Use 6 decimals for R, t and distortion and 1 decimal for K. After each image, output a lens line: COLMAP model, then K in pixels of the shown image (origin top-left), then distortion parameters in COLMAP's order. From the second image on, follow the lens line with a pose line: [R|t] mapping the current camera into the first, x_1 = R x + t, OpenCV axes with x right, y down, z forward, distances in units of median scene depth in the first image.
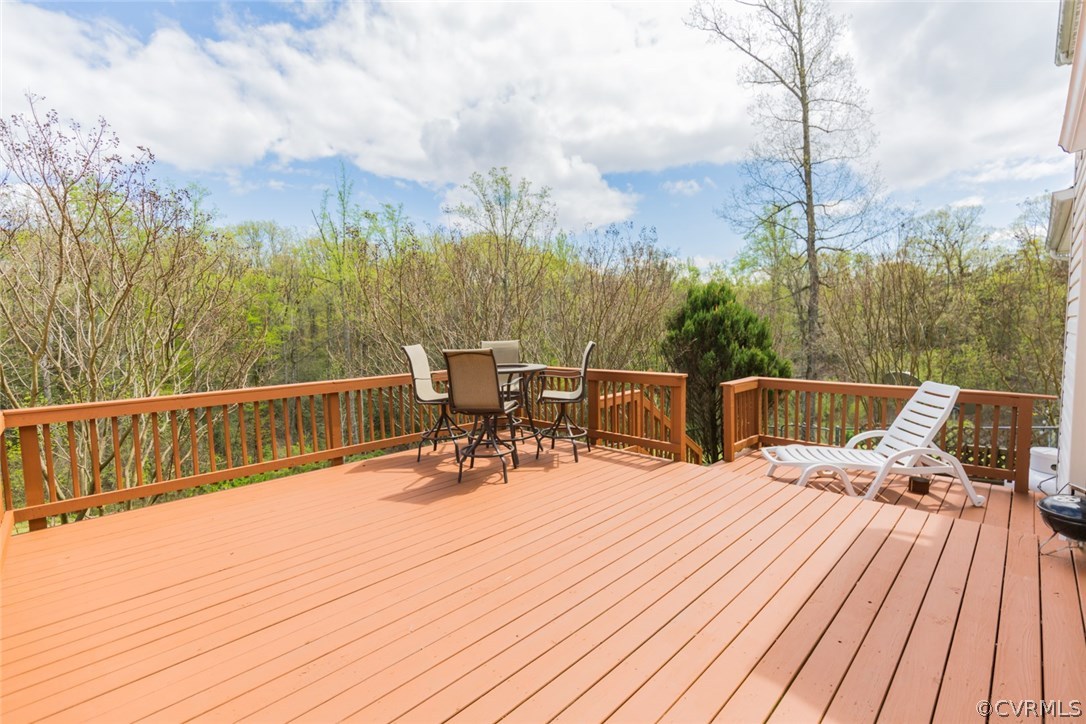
lens RADIAL K [[477.7, 0, 560.0], [0, 477.7, 360.6], [0, 0, 1]] dist [-0.007339, -0.000163]
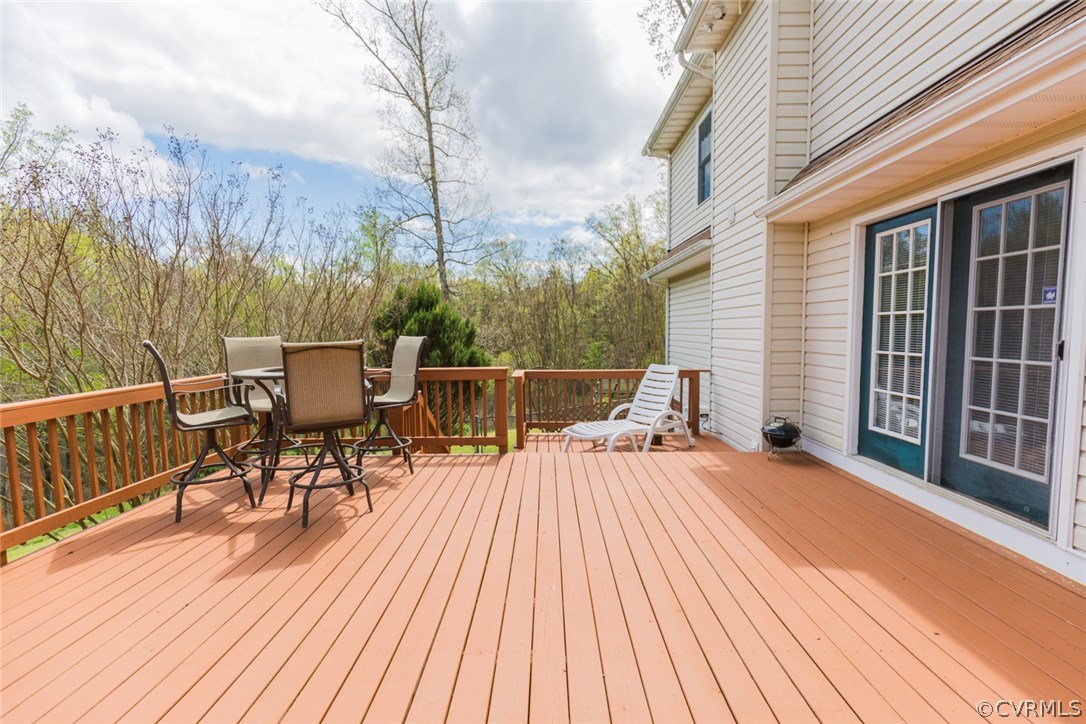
lens RADIAL K [[489.1, 0, 546.1], [0, 489.1, 361.3], [0, 0, 1]] dist [-0.004413, -0.000427]
pose [[0.716142, -0.034428, 0.697105, -0.392134], [0.044300, 0.999011, 0.003829, 0.015141], [-0.696548, 0.028140, 0.716958, 0.179426]]
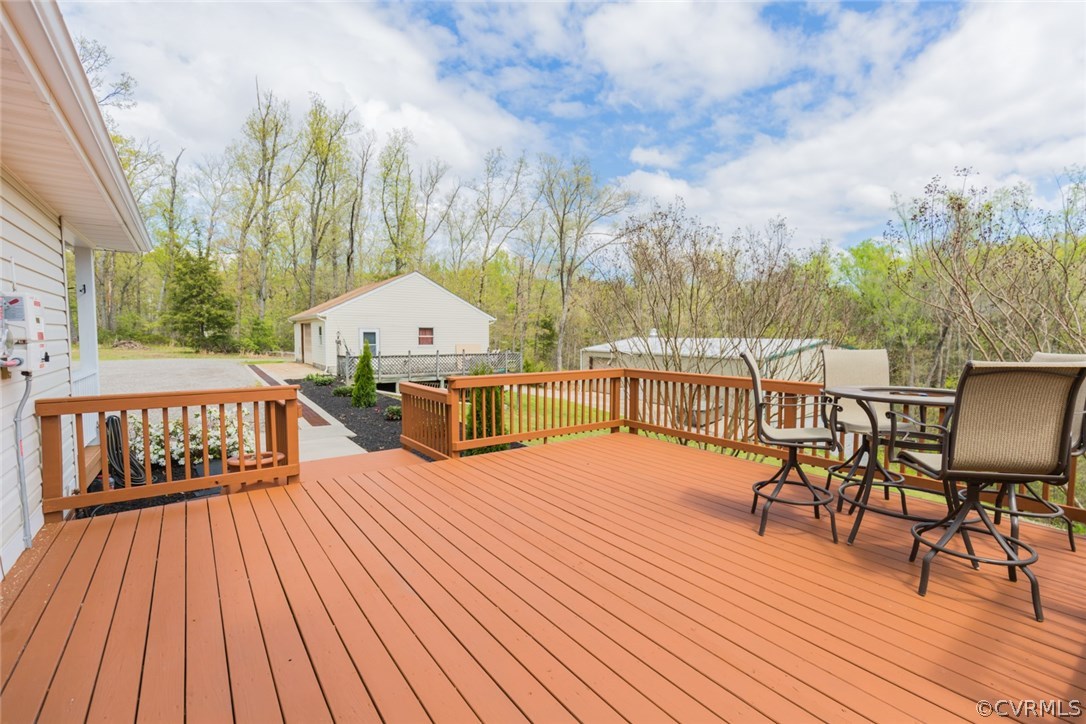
lens RADIAL K [[489.1, 0, 546.1], [0, 489.1, 361.3], [0, 0, 1]] dist [-0.004413, -0.000427]
pose [[-0.160674, 0.070035, -0.984520, 0.566024], [-0.077105, 0.993540, 0.083260, -0.041105], [0.983991, 0.089289, -0.154236, 0.649368]]
